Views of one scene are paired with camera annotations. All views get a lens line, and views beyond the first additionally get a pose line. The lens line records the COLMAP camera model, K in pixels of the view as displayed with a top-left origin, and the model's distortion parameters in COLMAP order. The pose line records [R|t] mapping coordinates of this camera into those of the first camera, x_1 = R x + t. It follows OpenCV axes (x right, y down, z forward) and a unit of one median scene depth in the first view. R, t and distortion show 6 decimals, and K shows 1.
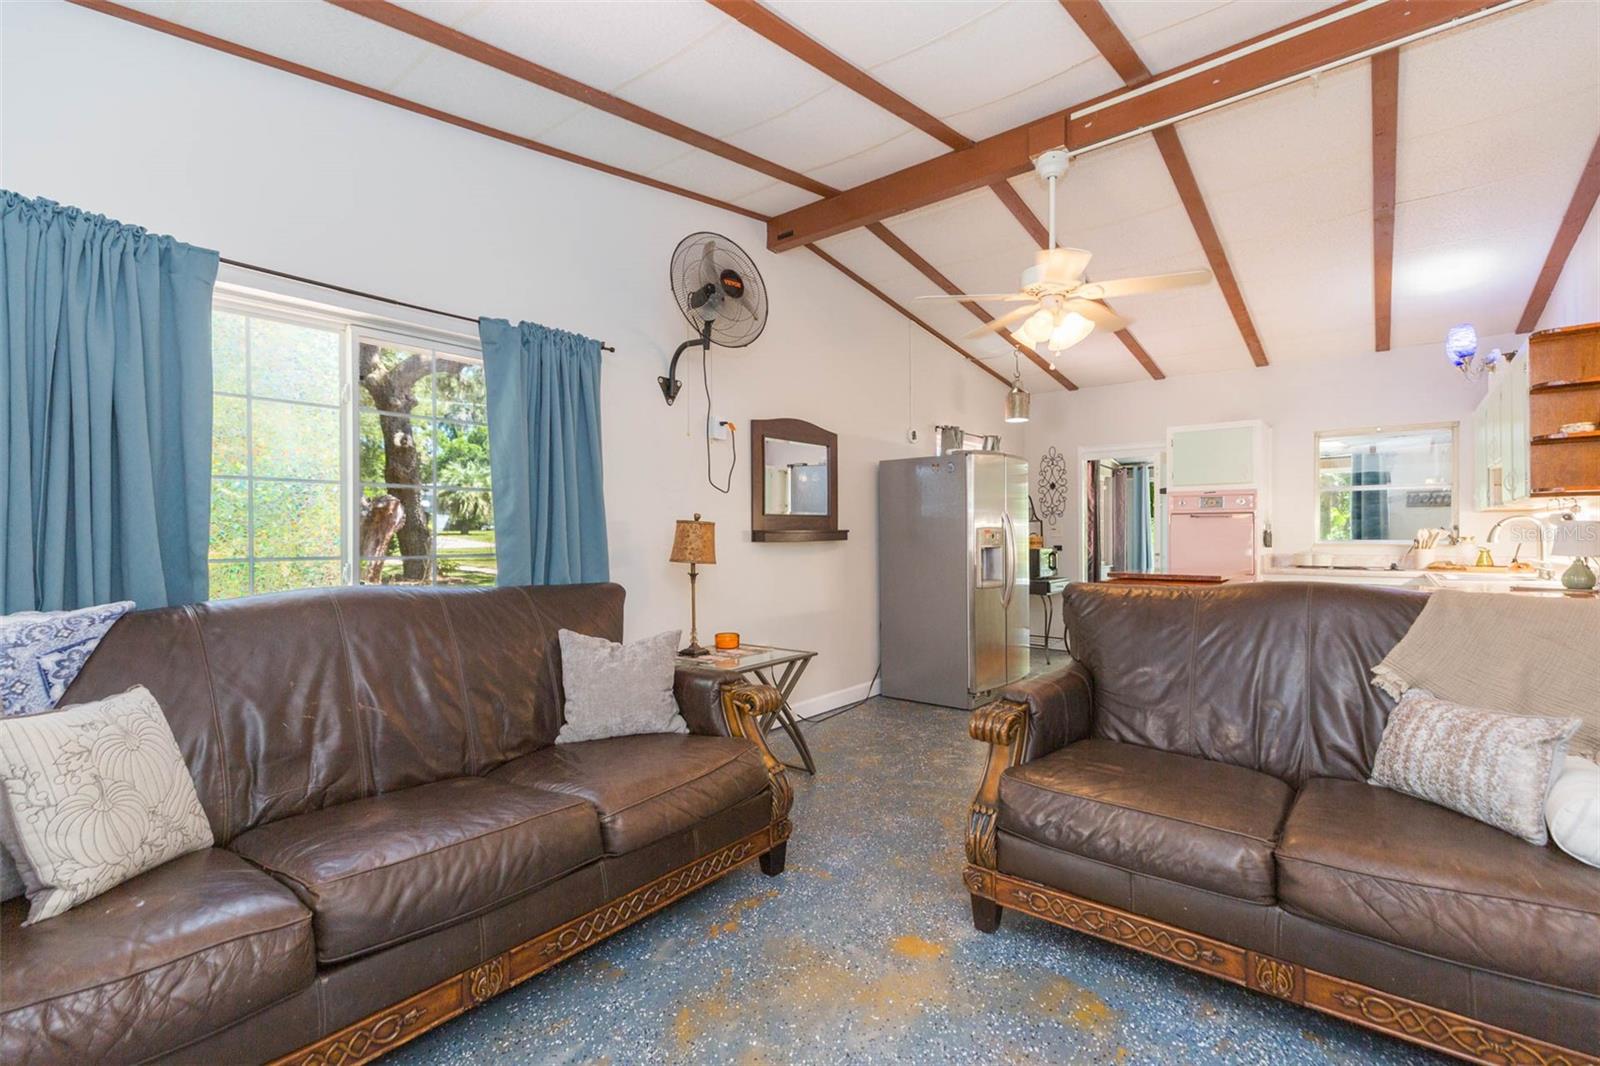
lens RADIAL K [[720.8, 0, 817.3], [0, 720.8, 525.1], [0, 0, 1]] dist [0.002993, 0.000526]
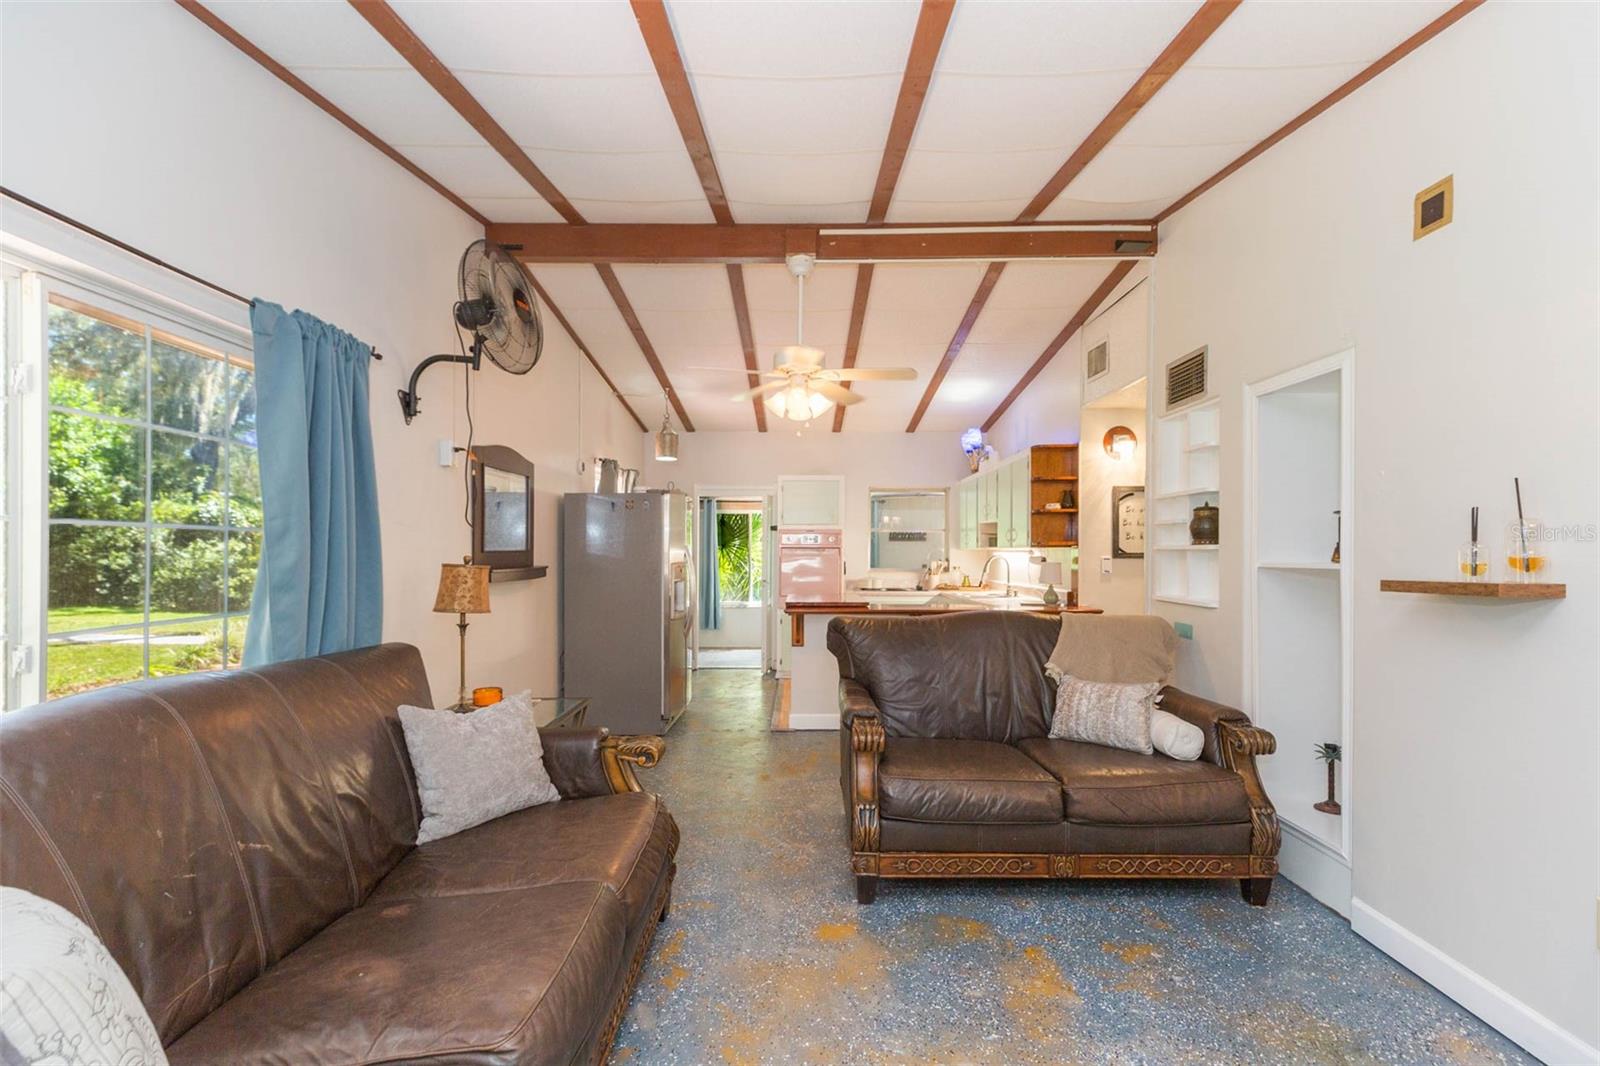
lens RADIAL K [[728.6, 0, 799.0], [0, 728.6, 542.2], [0, 0, 1]] dist [0.003348, -0.000970]
pose [[0.783391, 0.013529, 0.621382, -0.455367], [-0.014590, 0.999888, -0.003376, -0.040150], [-0.621358, -0.006421, 0.783501, 0.059710]]
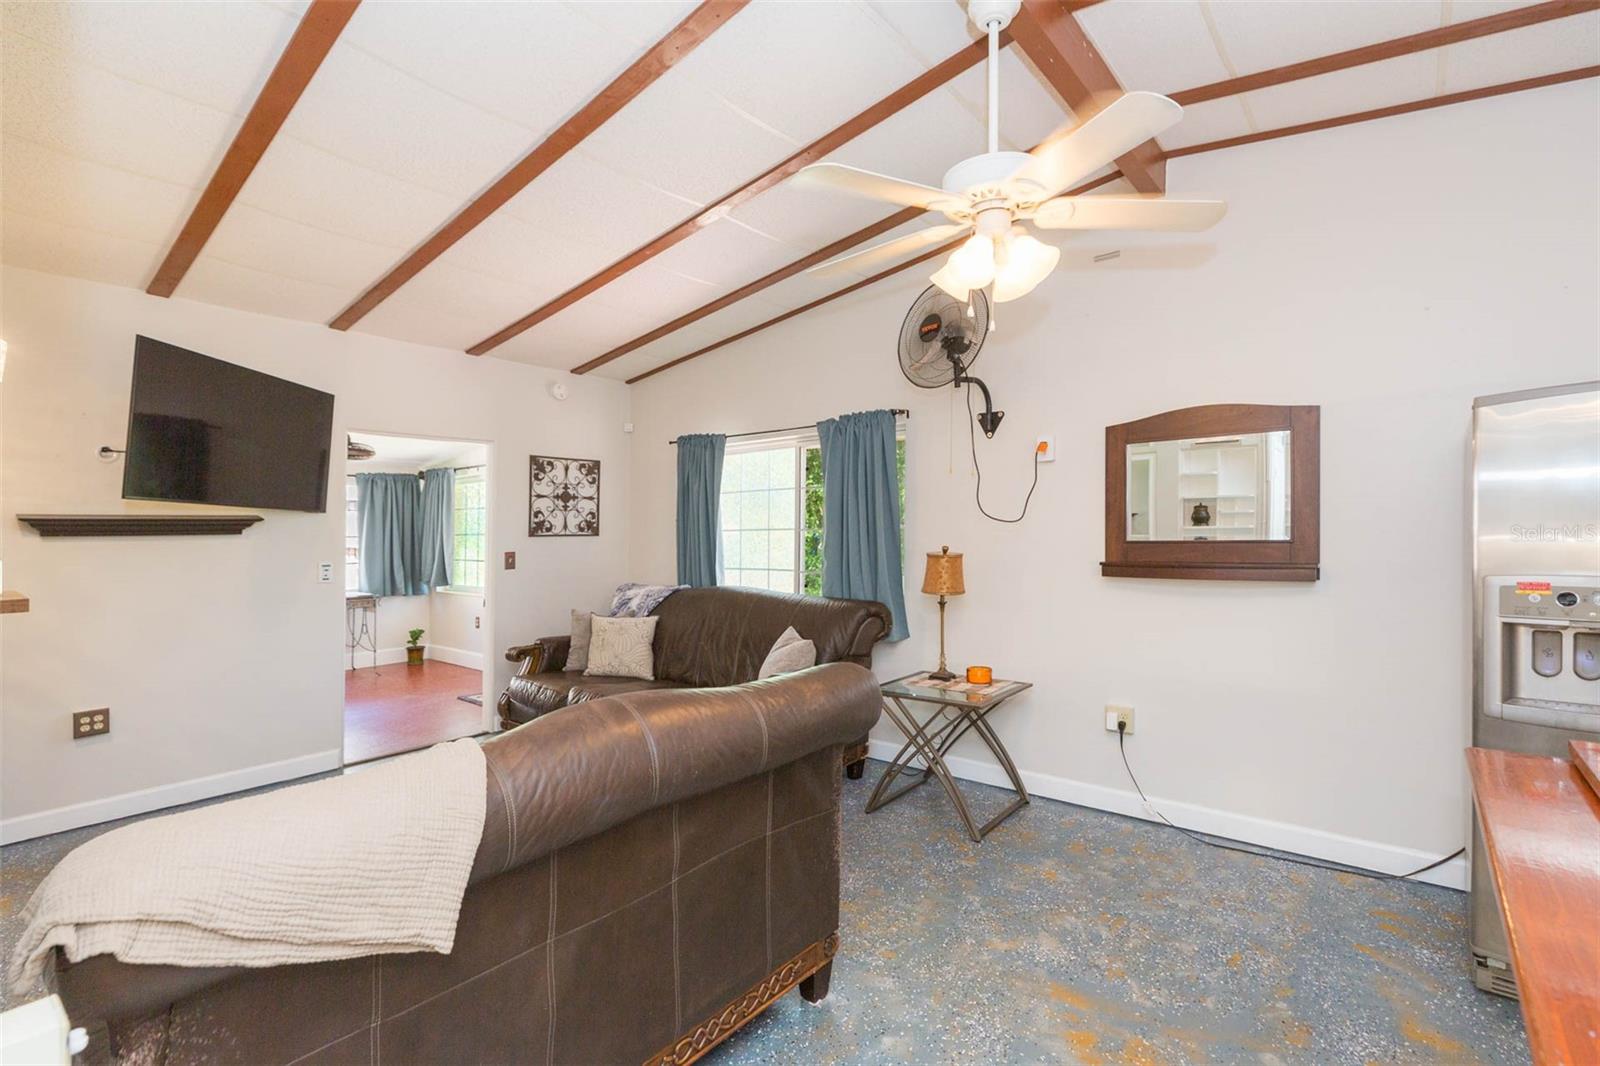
lens RADIAL K [[720.8, 0, 817.3], [0, 720.8, 525.1], [0, 0, 1]] dist [0.002993, 0.000526]
pose [[-0.009811, 0.001153, -0.999951, 1.019214], [0.025758, 0.999668, 0.000900, -0.060791], [0.999620, -0.025748, -0.009838, 0.937313]]
